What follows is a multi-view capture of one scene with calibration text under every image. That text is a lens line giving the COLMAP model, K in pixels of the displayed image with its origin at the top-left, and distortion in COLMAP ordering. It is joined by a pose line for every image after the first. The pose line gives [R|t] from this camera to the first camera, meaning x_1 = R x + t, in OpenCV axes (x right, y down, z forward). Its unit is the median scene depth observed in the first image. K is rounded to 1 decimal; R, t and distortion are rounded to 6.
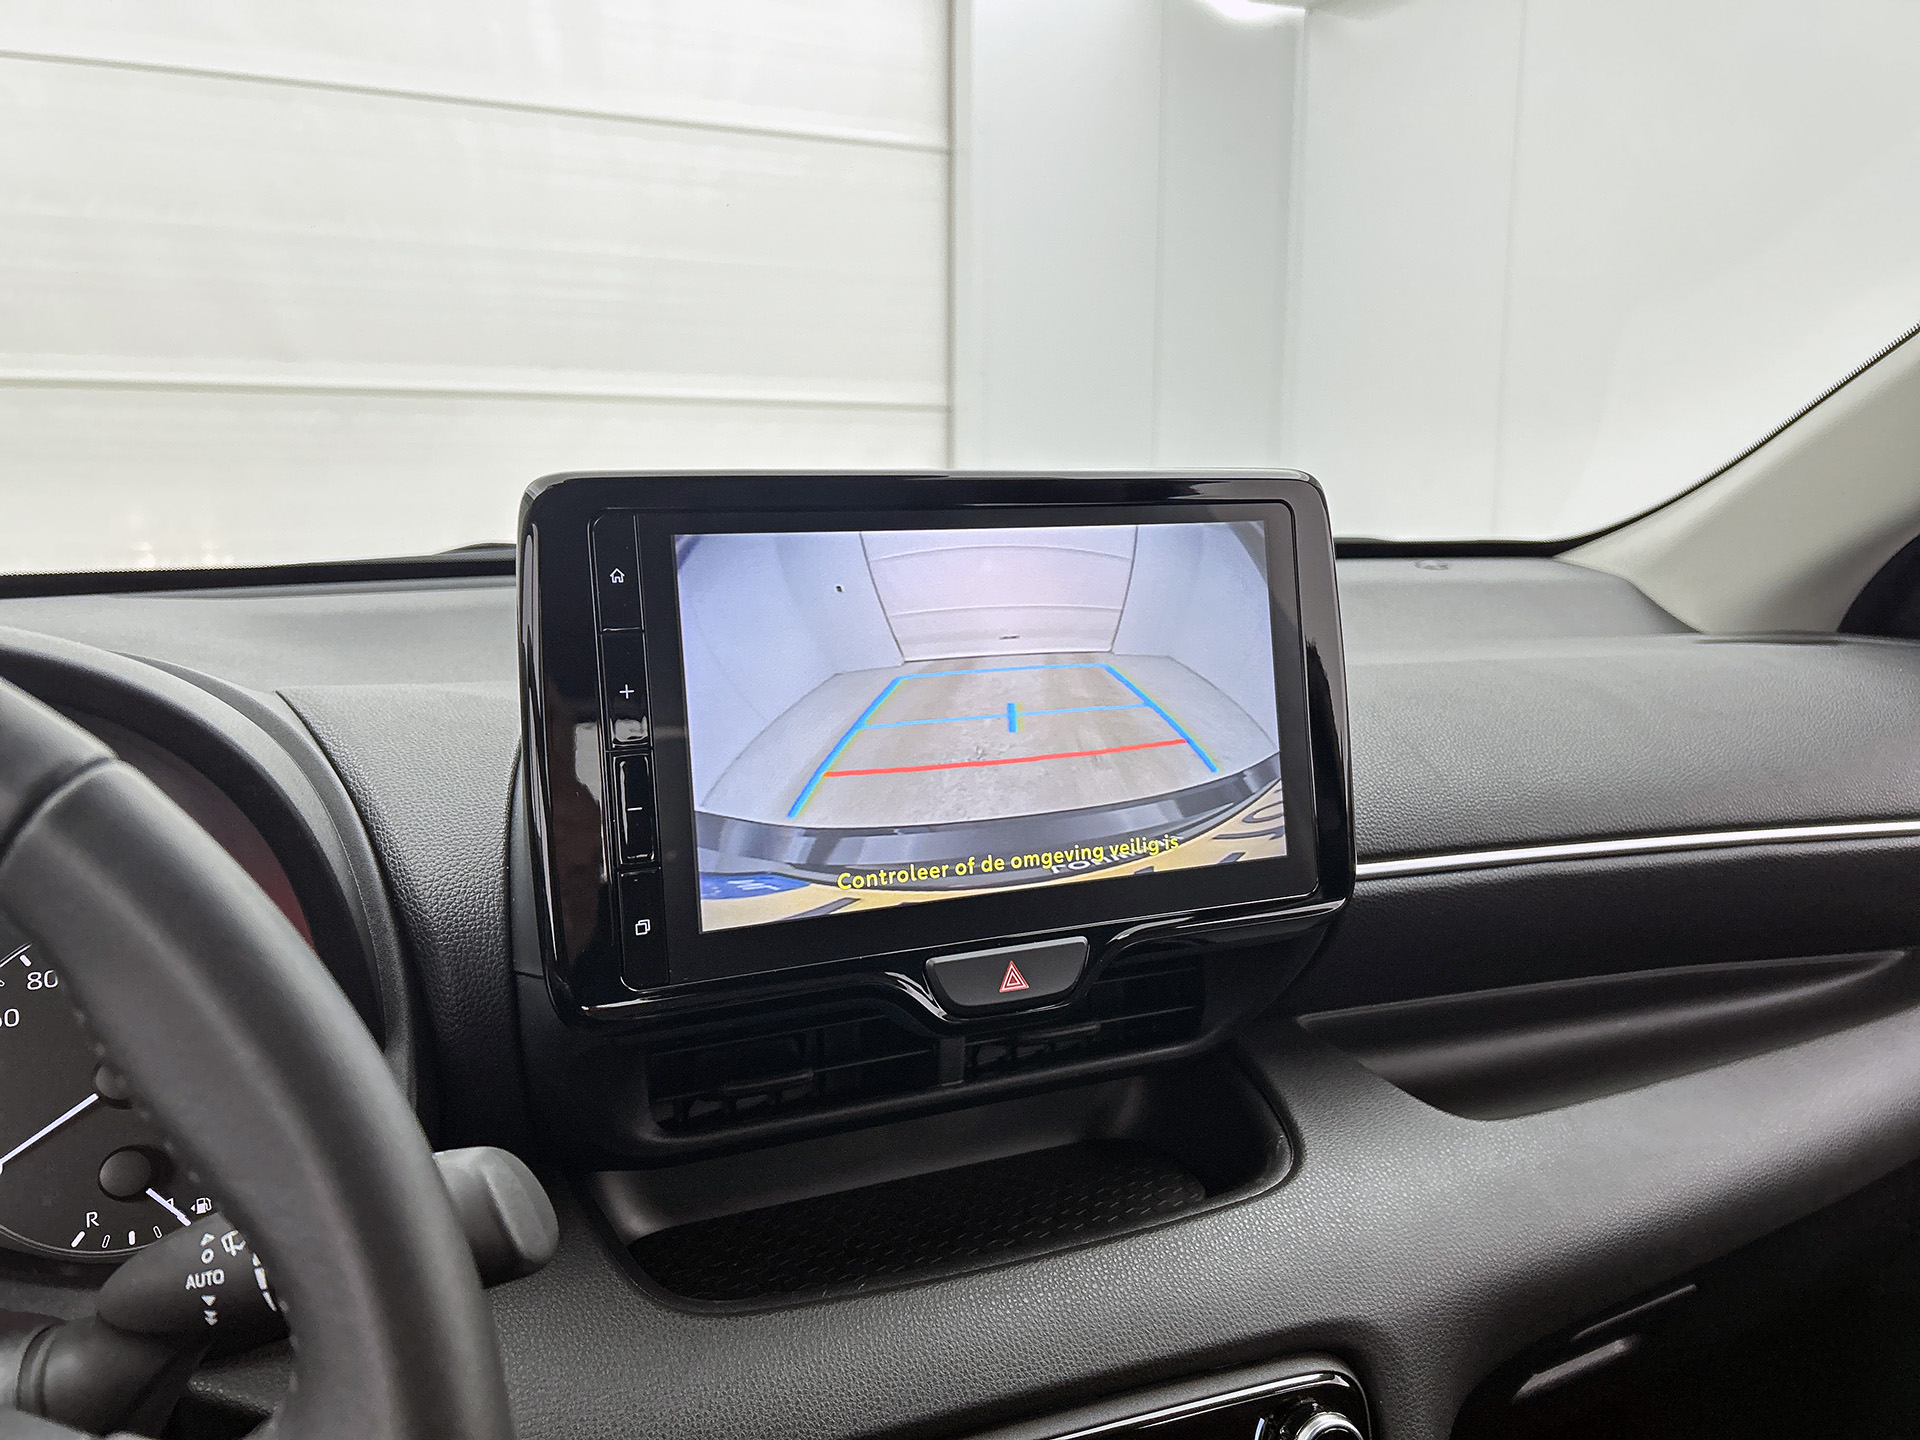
lens RADIAL K [[1476.9, 0, 964.3], [0, 1476.9, 710.7], [0, 0, 1]] dist [0.059156, -0.064427]
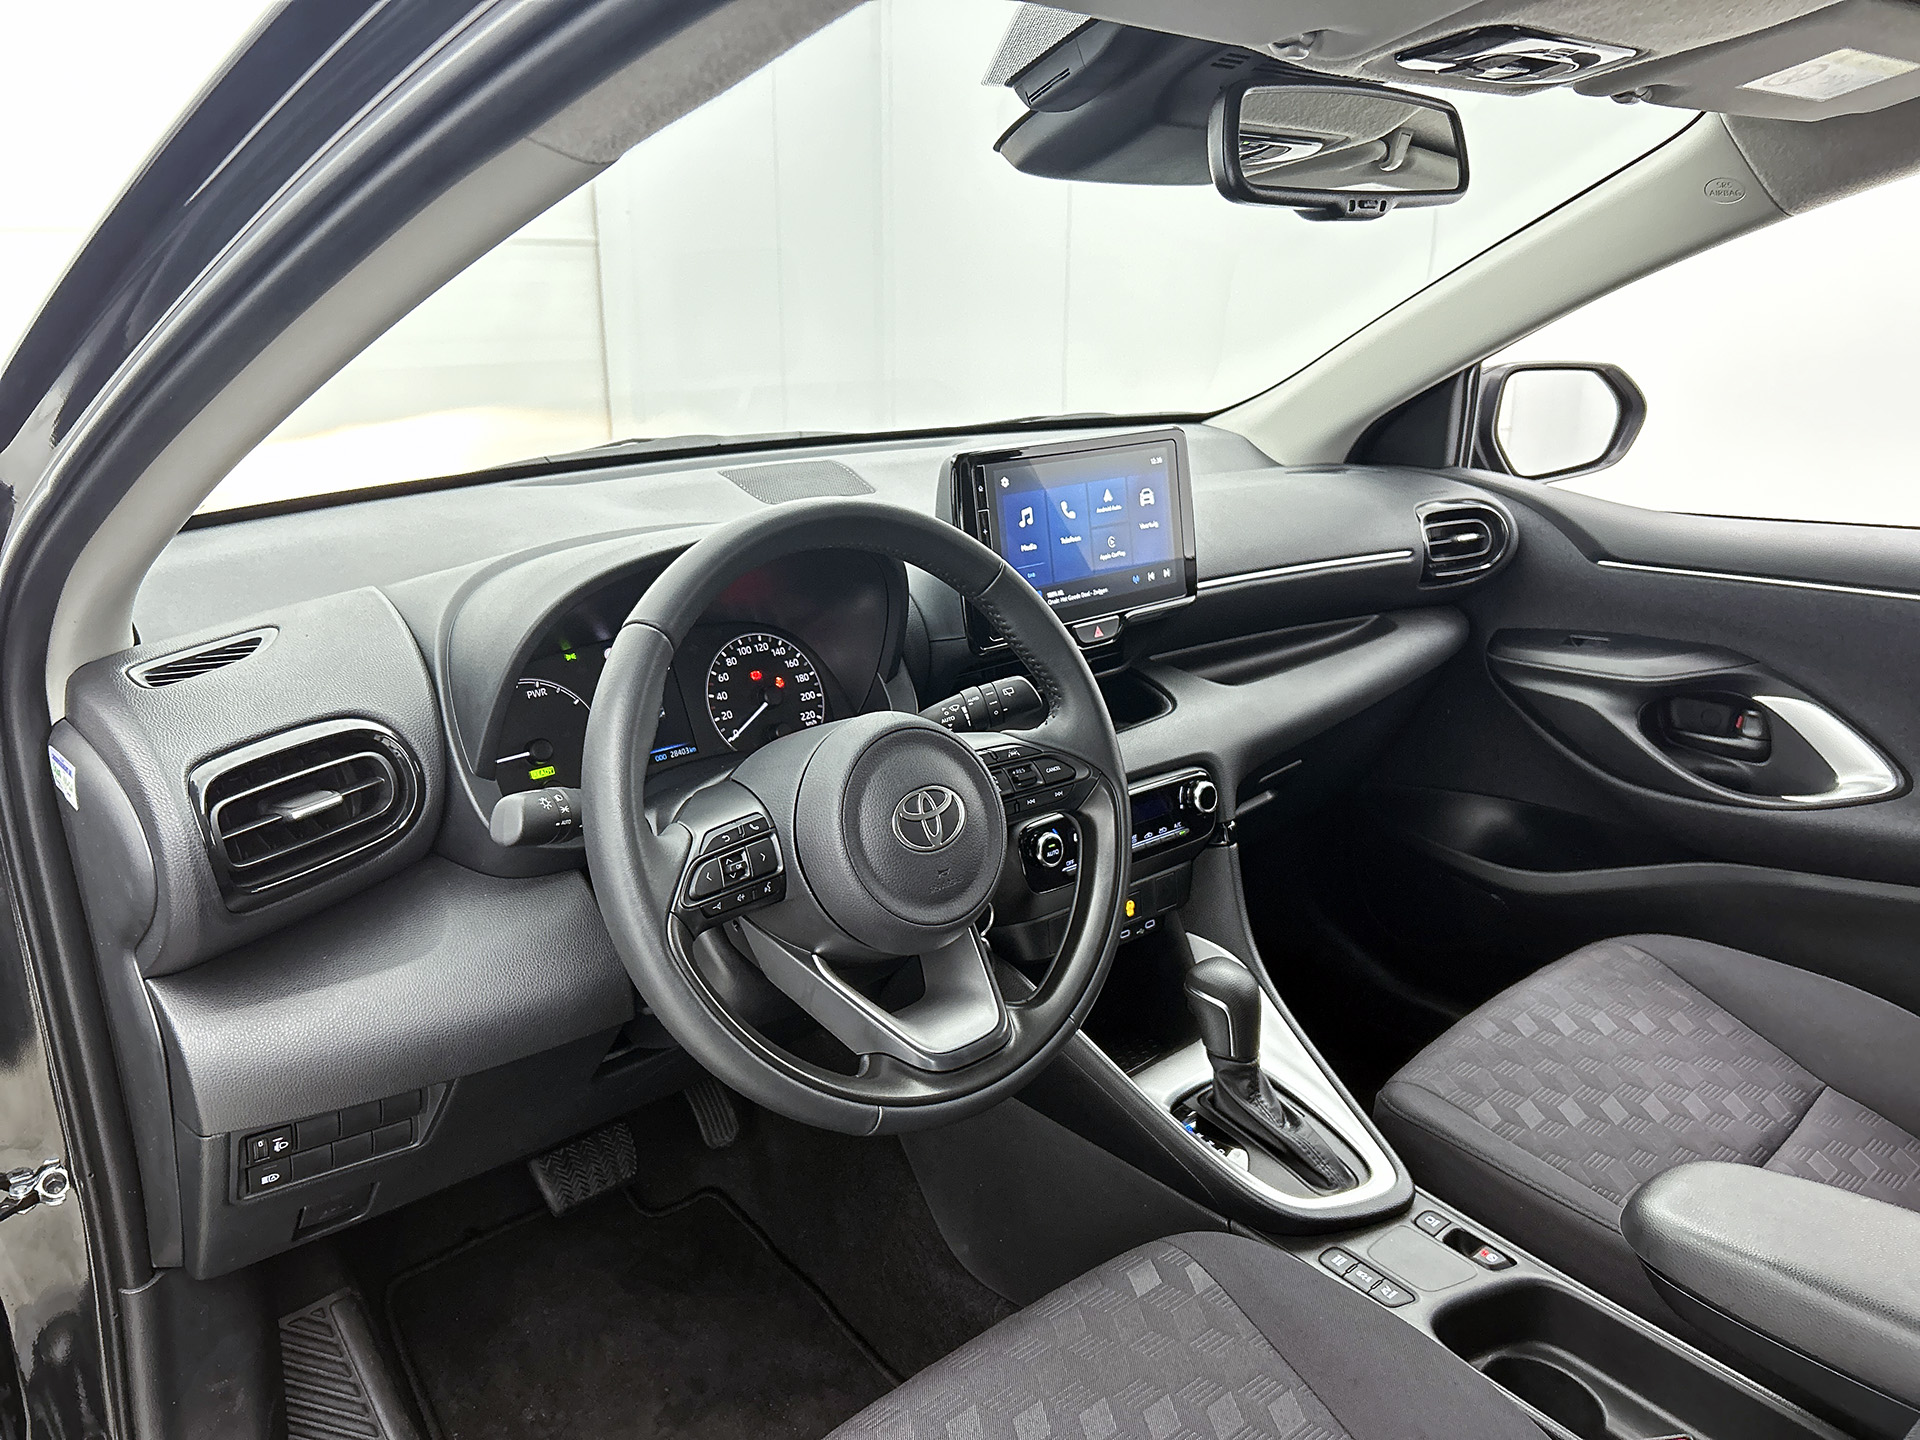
lens RADIAL K [[1460.0, 0, 960.0], [0, 1460.0, 720.0], [0, 0, 1]] dist [0.140601, -0.300543]
pose [[0.949015, -0.092418, 0.301380, -0.972699], [0.047817, 0.987200, 0.152152, -0.071871], [-0.311584, -0.129983, 0.941286, -1.364084]]
